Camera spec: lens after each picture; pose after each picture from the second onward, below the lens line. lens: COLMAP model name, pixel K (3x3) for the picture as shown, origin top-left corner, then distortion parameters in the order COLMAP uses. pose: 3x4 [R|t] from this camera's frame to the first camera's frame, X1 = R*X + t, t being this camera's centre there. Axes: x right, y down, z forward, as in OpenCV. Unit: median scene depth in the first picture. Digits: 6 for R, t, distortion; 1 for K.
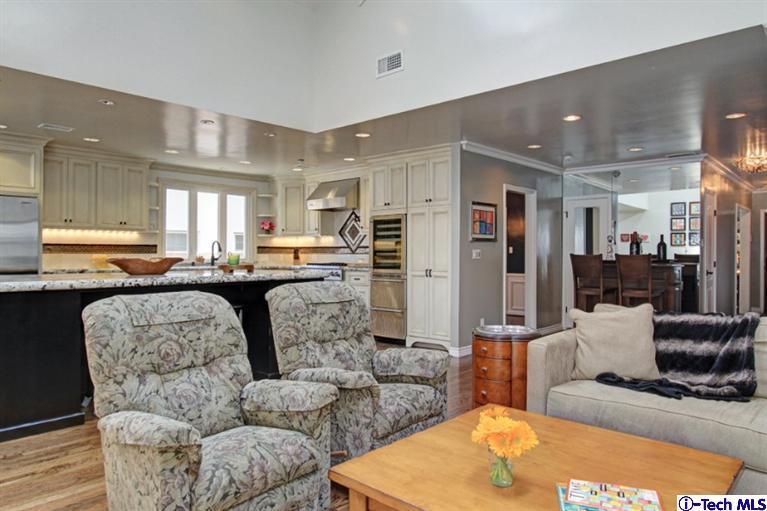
lens RADIAL K [[519.8, 0, 383.5], [0, 519.8, 255.5], [0, 0, 1]] dist [0.003238, 0.003776]
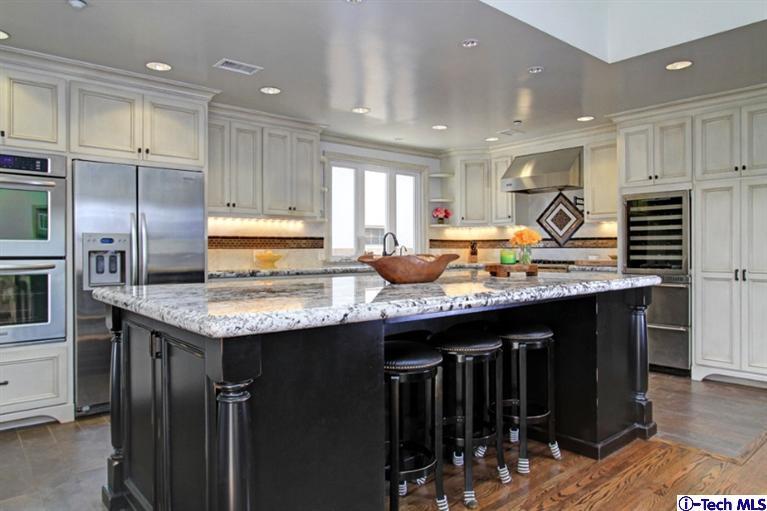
lens RADIAL K [[519.0, 0, 395.4], [0, 519.0, 257.3], [0, 0, 1]] dist [0.000974, 0.001204]
pose [[0.994575, -0.003344, -0.103970, -0.230375], [0.004715, 0.999905, 0.012949, -0.000390], [0.103917, -0.013369, 0.994496, 0.220007]]
